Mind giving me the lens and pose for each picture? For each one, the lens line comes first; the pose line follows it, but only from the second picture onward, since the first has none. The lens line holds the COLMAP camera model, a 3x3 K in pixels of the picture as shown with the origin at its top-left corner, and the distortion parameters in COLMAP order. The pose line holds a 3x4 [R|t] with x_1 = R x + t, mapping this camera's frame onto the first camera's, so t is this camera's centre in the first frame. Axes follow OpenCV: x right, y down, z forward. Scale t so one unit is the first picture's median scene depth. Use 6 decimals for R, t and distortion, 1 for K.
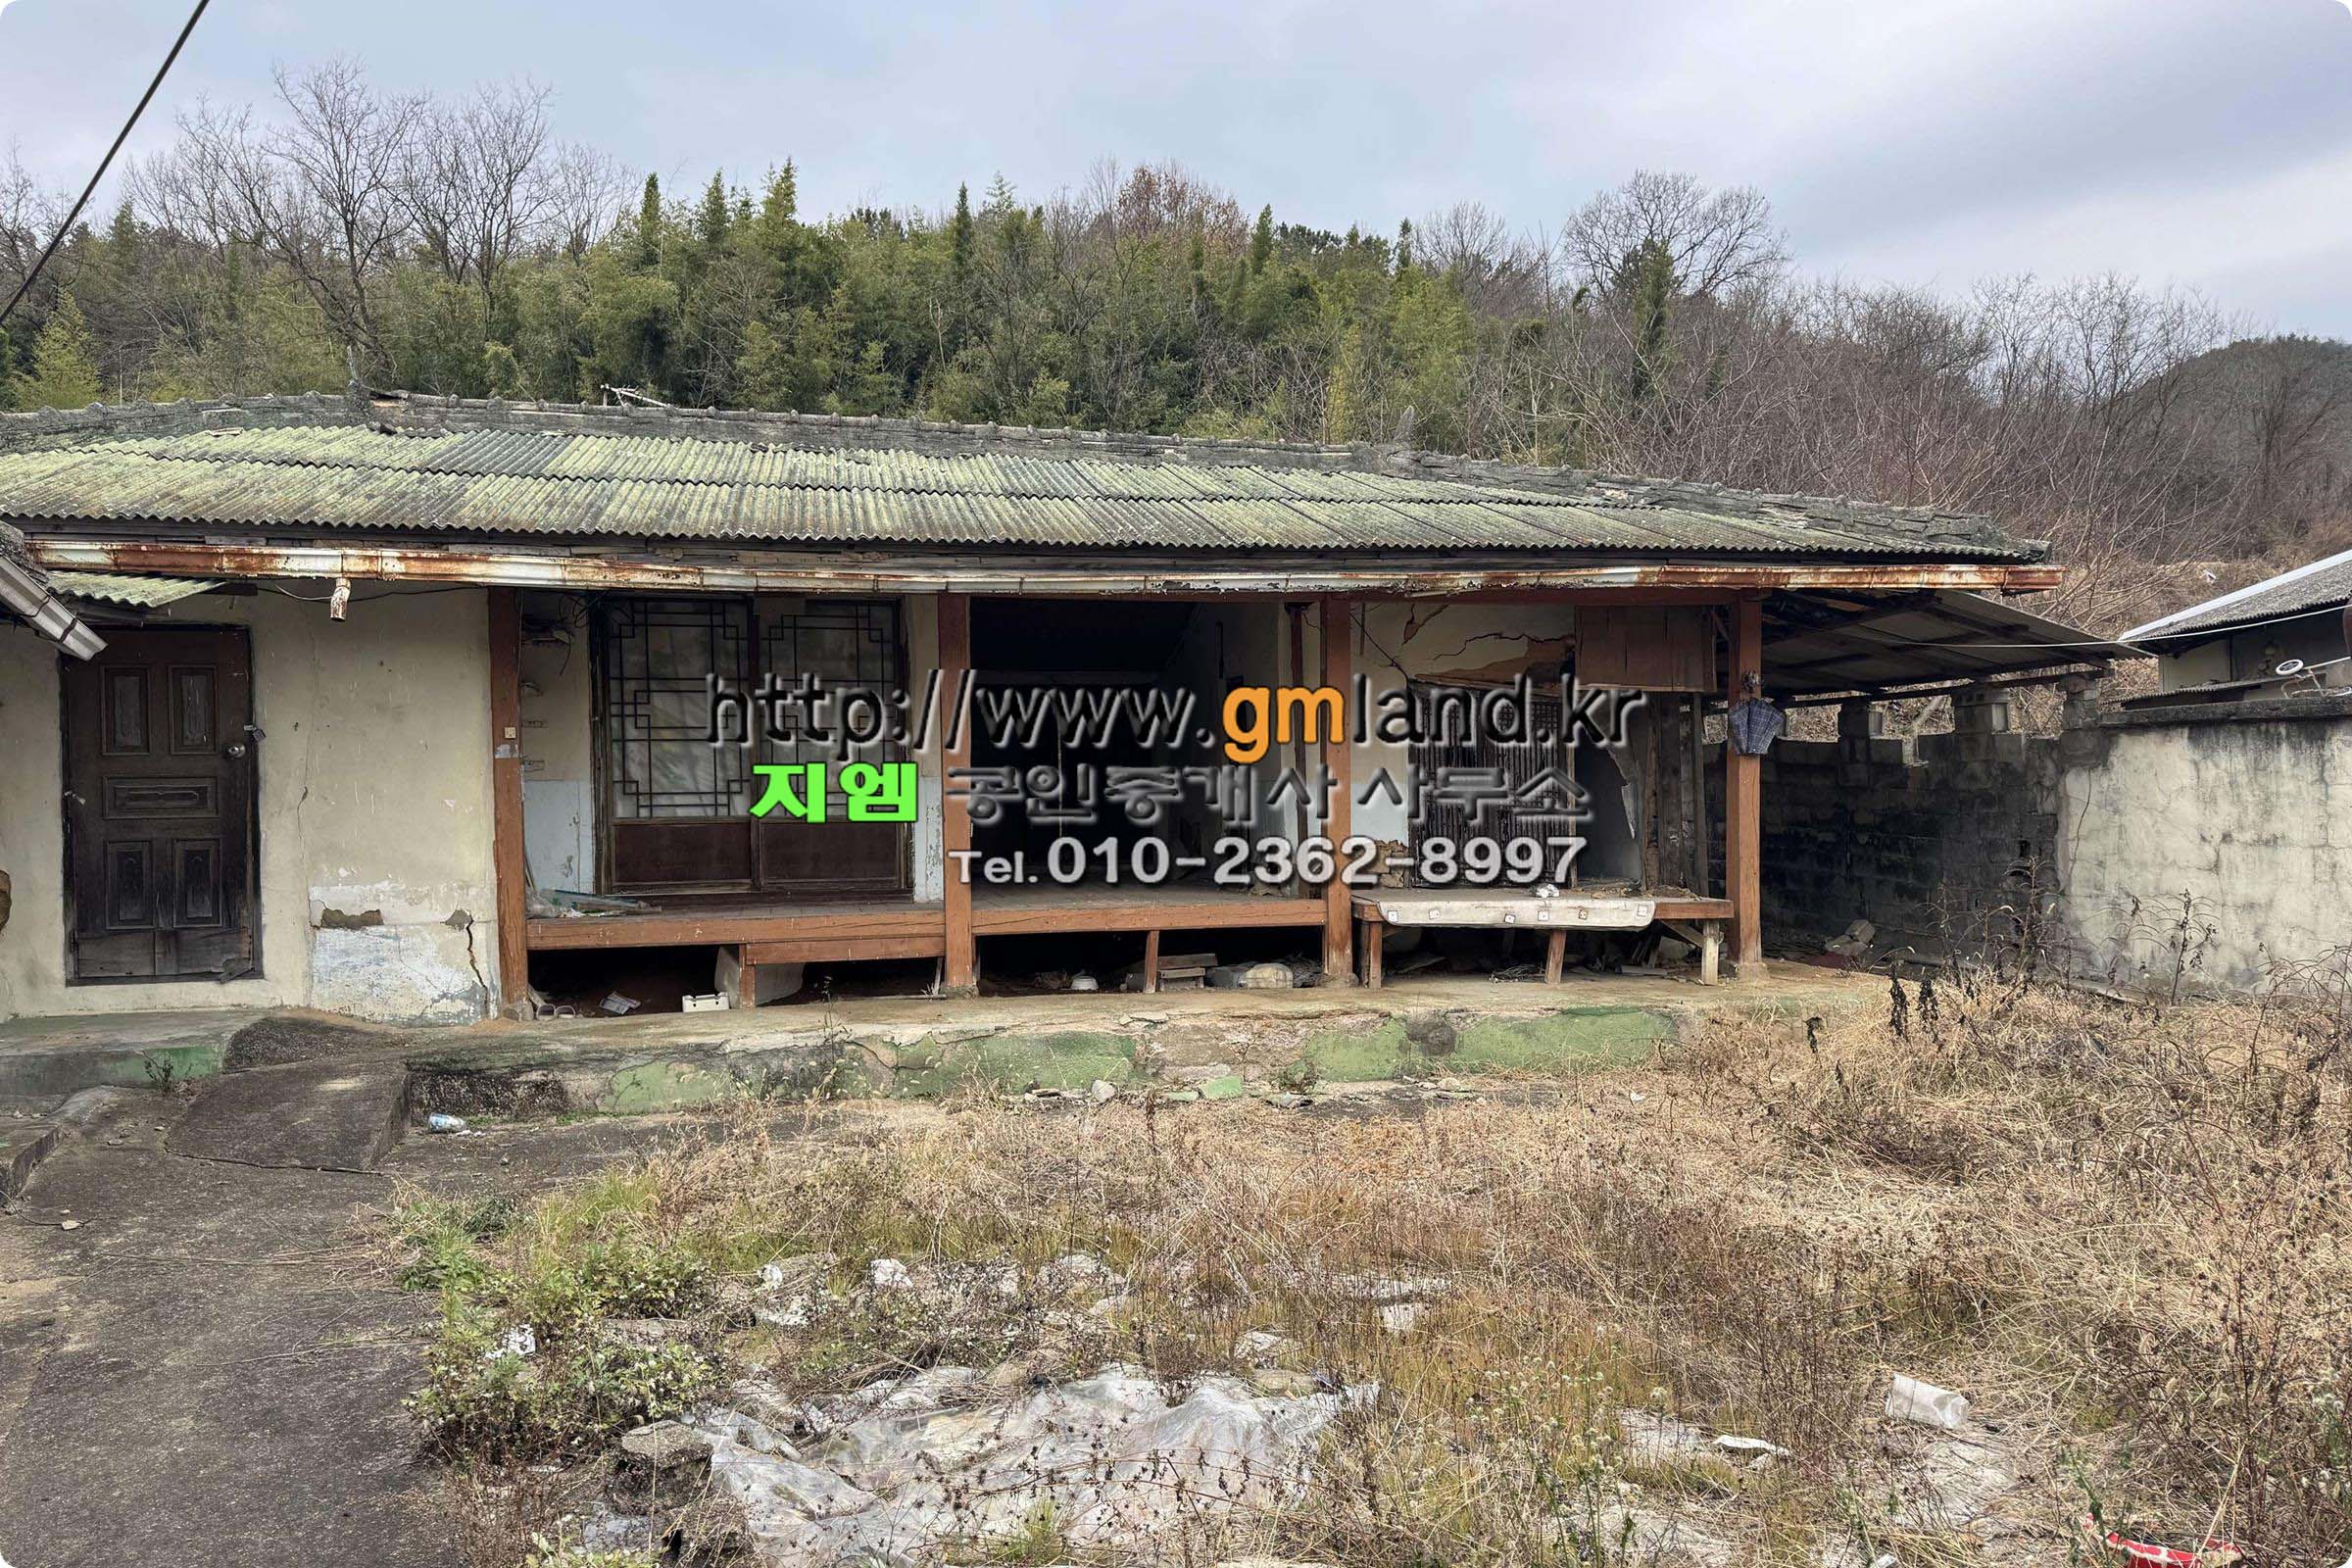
lens RADIAL K [[1625.0, 0, 1176.0], [0, 1625.0, 784.0], [0, 0, 1]] dist [0.144275, -0.227508]
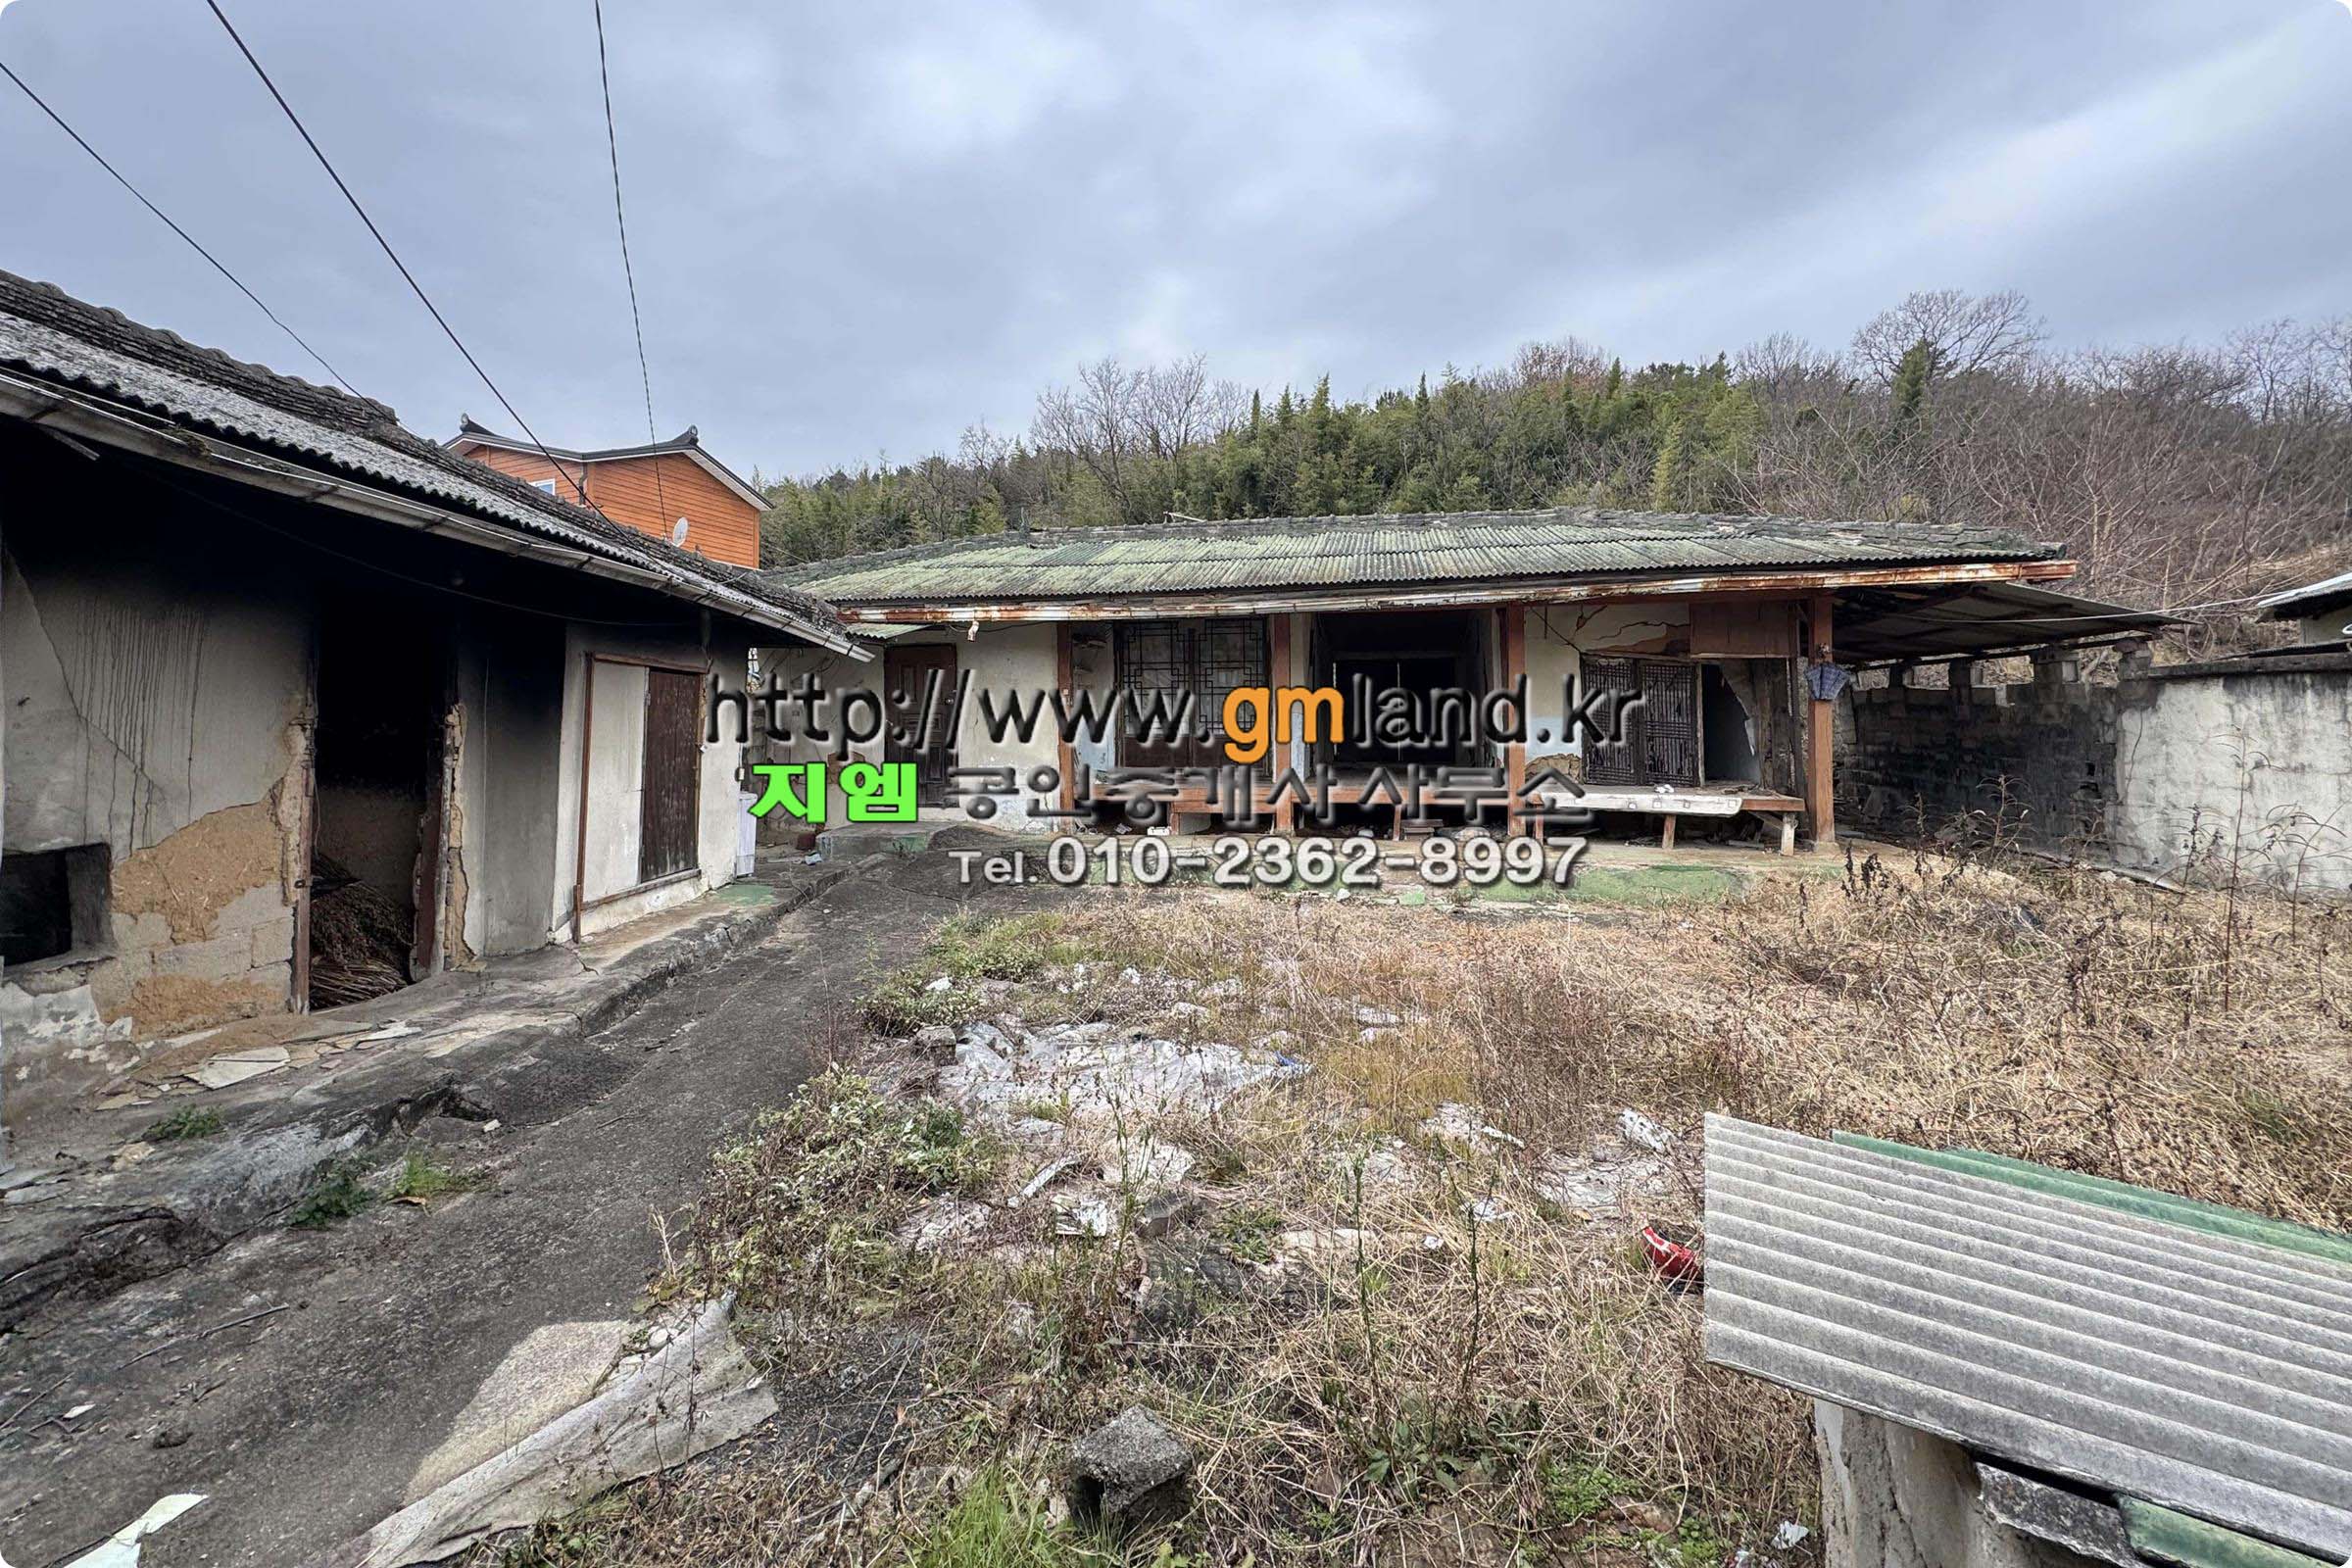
lens RADIAL K [[926.0, 0, 1183.4], [0, 926.0, 697.7], [0, 0, 1]] dist [0.001441, -0.000171]
pose [[0.912801, -0.004116, -0.408384, 0.167403], [-0.002744, 0.999865, -0.016211, -0.005106], [0.408395, 0.015918, 0.912666, 0.016985]]
